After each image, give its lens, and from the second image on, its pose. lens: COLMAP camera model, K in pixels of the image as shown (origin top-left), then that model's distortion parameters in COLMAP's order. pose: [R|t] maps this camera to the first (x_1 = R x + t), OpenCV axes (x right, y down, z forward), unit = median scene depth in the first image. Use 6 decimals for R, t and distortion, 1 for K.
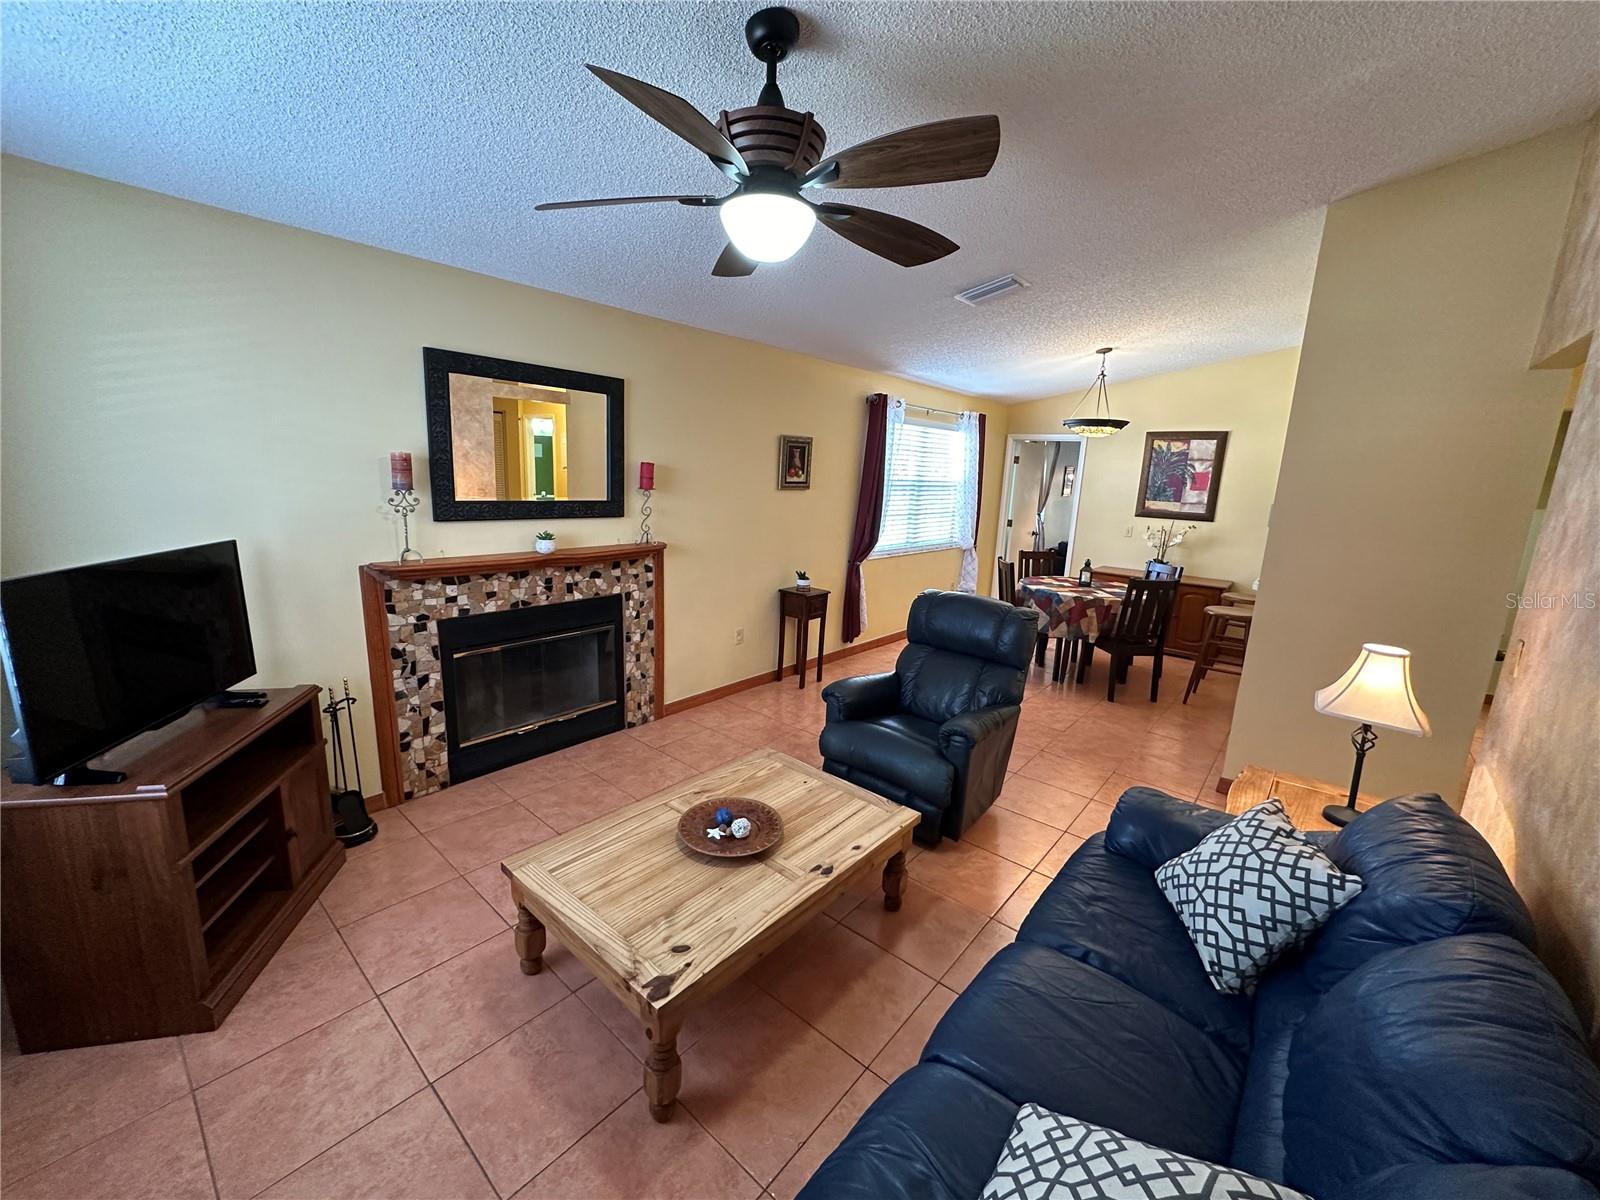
lens RADIAL K [[637.4, 0, 799.1], [0, 637.4, 597.2], [0, 0, 1]] dist [-0.002016, 0.000497]
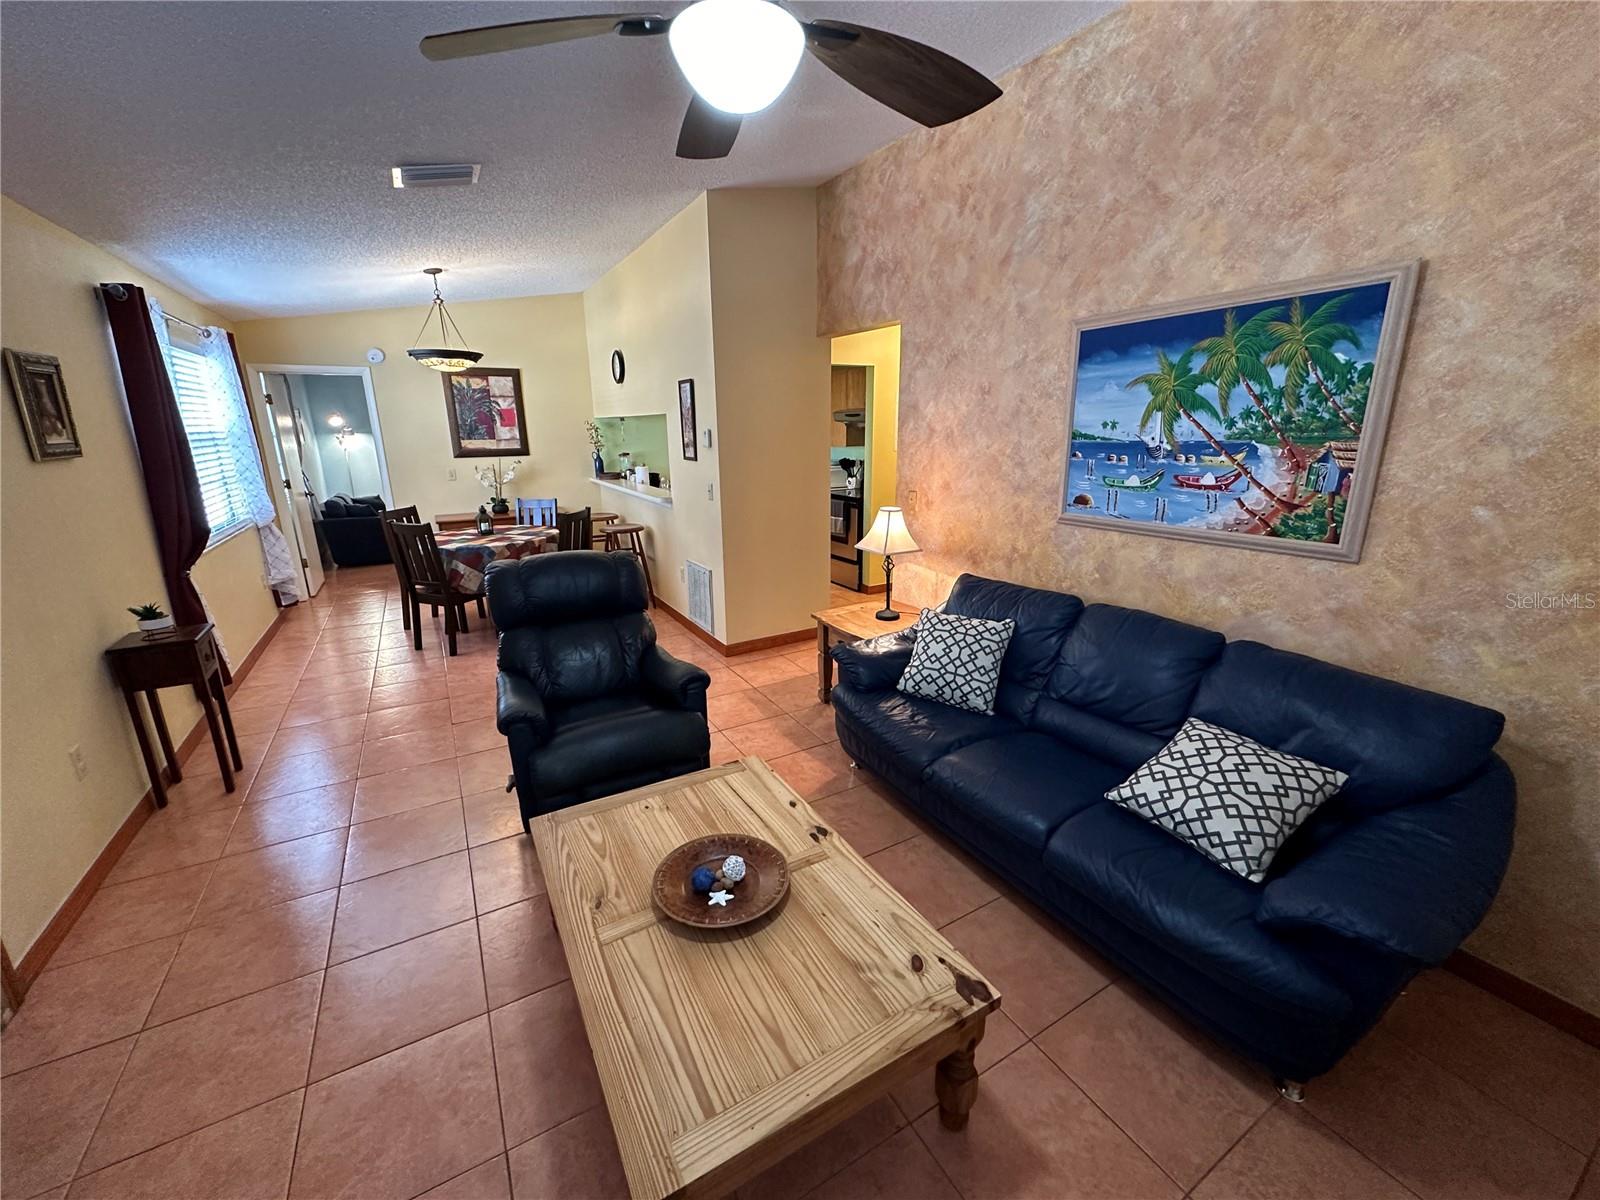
lens RADIAL K [[637.4, 0, 799.1], [0, 637.4, 597.2], [0, 0, 1]] dist [-0.002016, 0.000497]
pose [[0.329276, -0.290111, 0.898562, -0.415282], [0.208903, 0.950431, 0.230306, -0.076194], [-0.920835, 0.111878, 0.373559, 0.362002]]
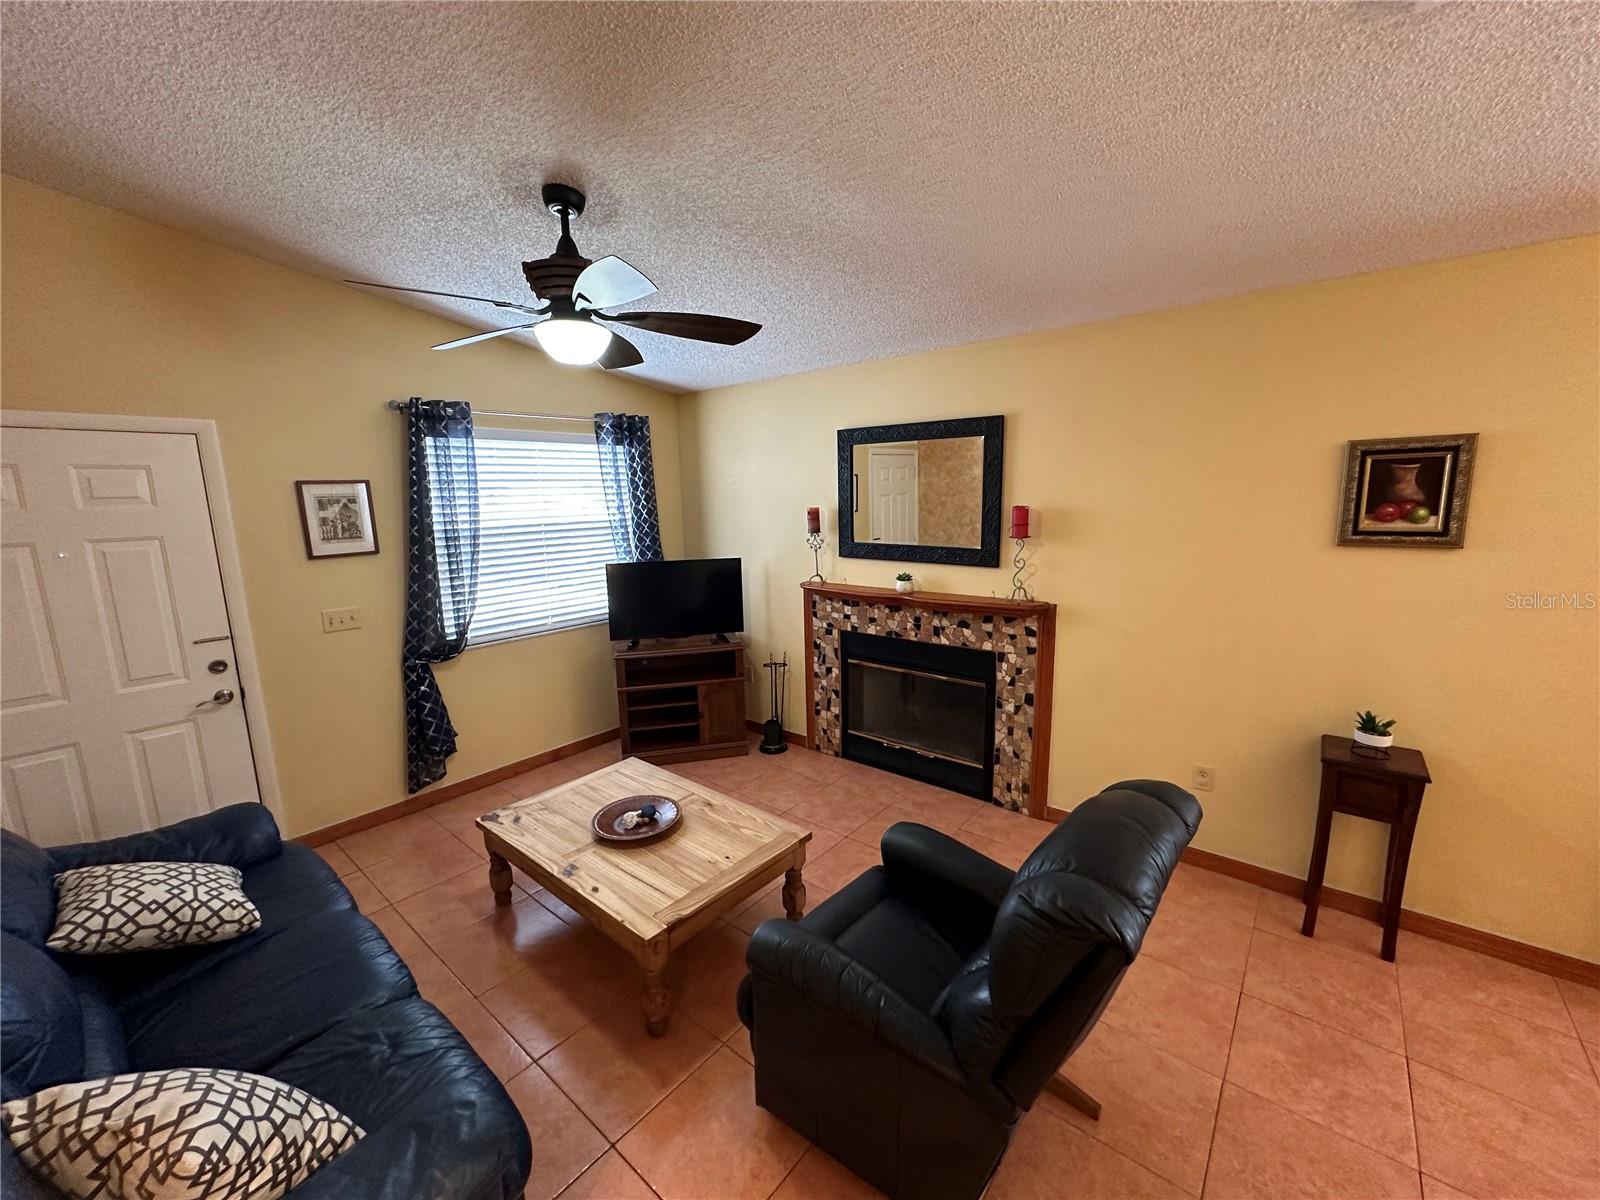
lens RADIAL K [[637.4, 0, 799.1], [0, 637.4, 597.2], [0, 0, 1]] dist [-0.002016, 0.000497]
pose [[0.010426, 0.121864, -0.992492, 0.640556], [-0.174279, 0.977576, 0.118202, -0.148690], [0.984641, 0.171738, 0.031431, 0.735712]]
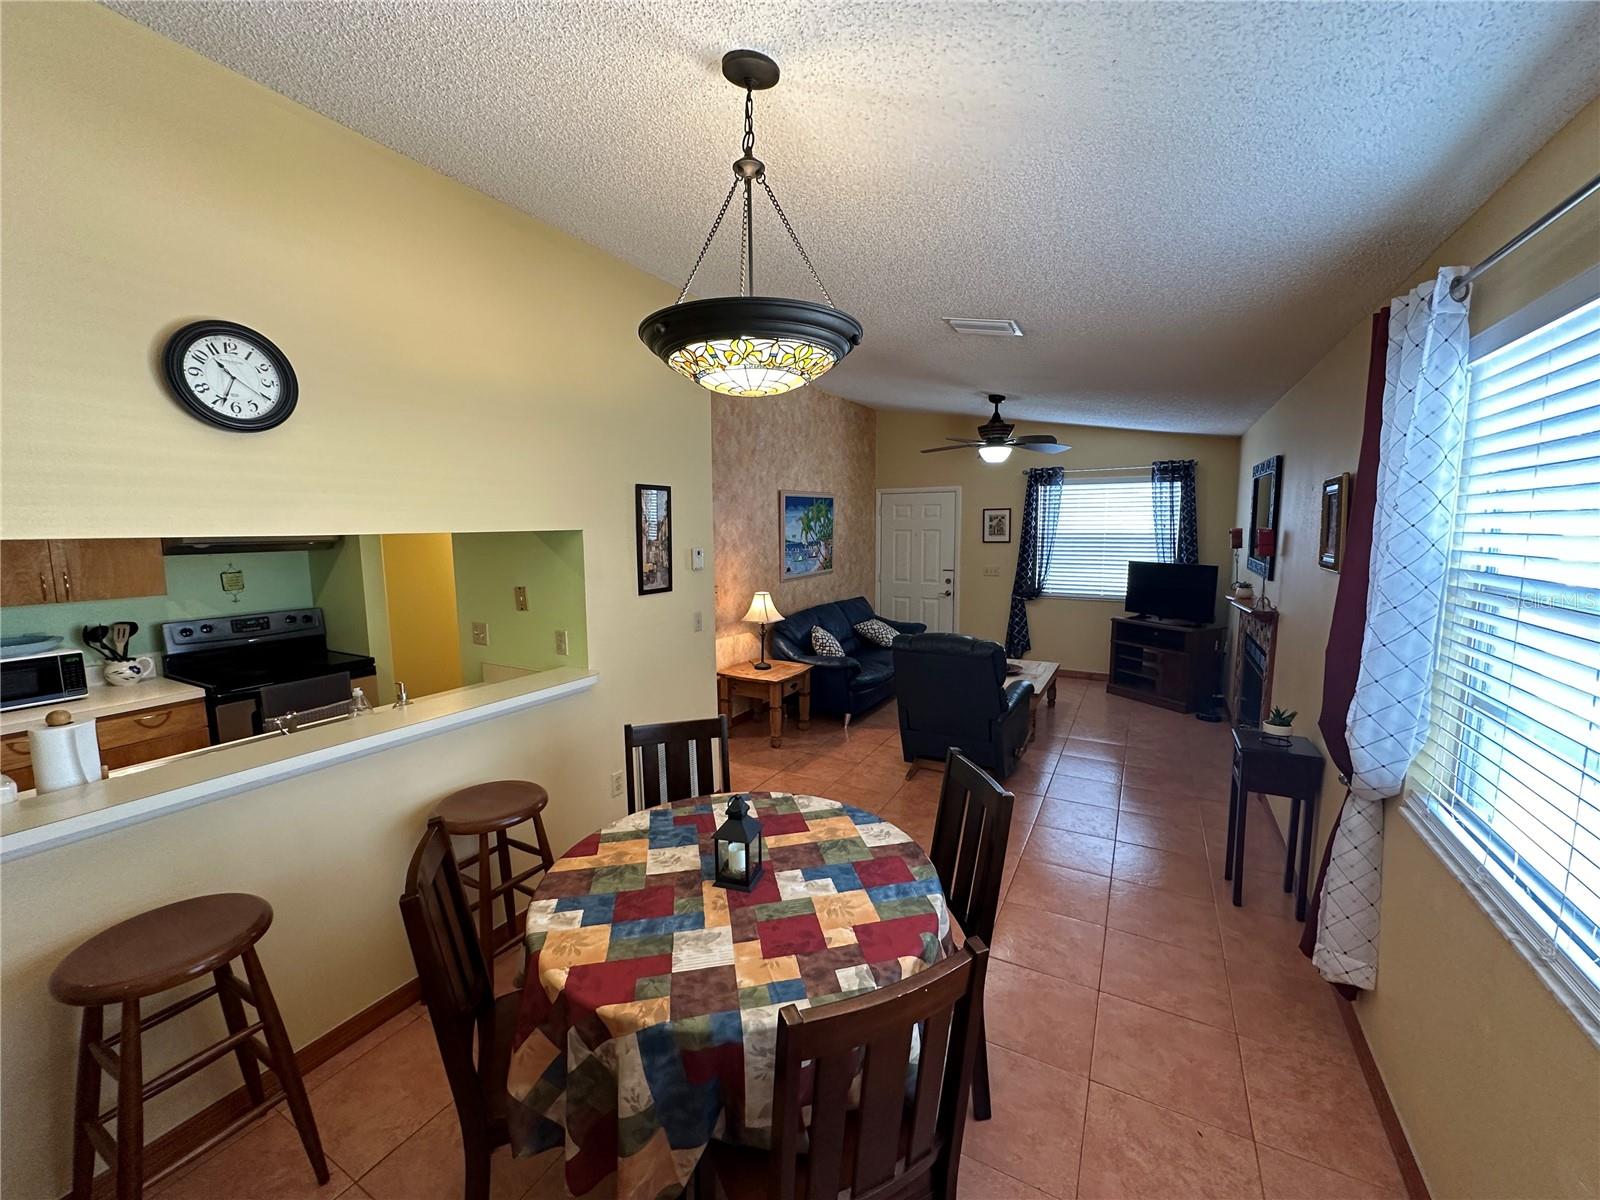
lens RADIAL K [[637.4, 0, 799.1], [0, 637.4, 597.2], [0, 0, 1]] dist [-0.002016, 0.000497]
pose [[-0.978142, -0.011178, -0.207636, 0.752714], [-0.074130, 0.951689, 0.297981, -0.377528], [0.194275, 0.306860, -0.931716, 1.936509]]
